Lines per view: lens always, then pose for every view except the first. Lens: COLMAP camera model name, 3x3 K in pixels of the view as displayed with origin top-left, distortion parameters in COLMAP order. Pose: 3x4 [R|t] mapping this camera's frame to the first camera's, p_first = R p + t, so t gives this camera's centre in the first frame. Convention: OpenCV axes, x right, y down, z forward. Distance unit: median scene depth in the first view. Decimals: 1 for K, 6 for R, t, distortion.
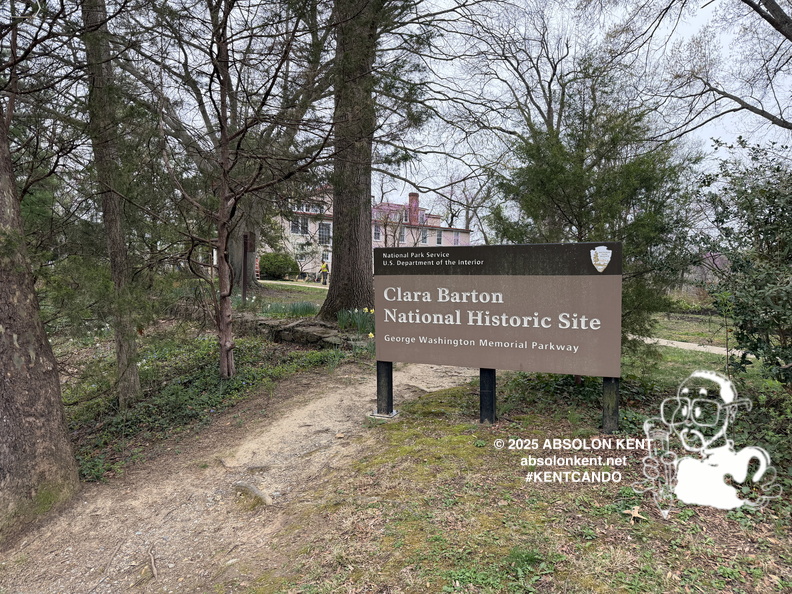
lens RADIAL K [[483.8, 0, 396.0], [0, 483.8, 297.0], [0, 0, 1]] dist [0.001063, -0.024874]
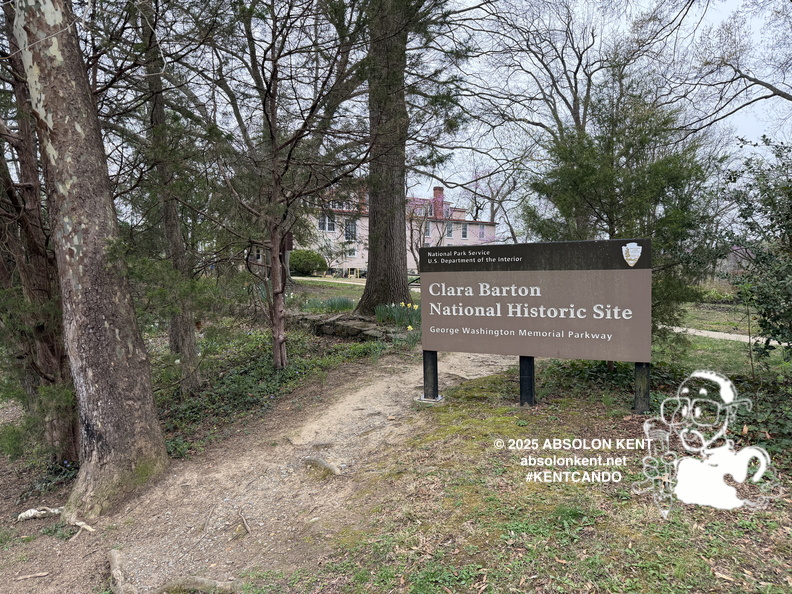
lens RADIAL K [[483.8, 0, 396.0], [0, 483.8, 297.0], [0, 0, 1]] dist [0.001063, -0.024874]
pose [[0.998641, -0.014213, -0.050150, -0.045627], [0.014821, 0.999821, 0.011768, -0.002739], [0.049974, -0.012495, 0.998672, -0.098188]]
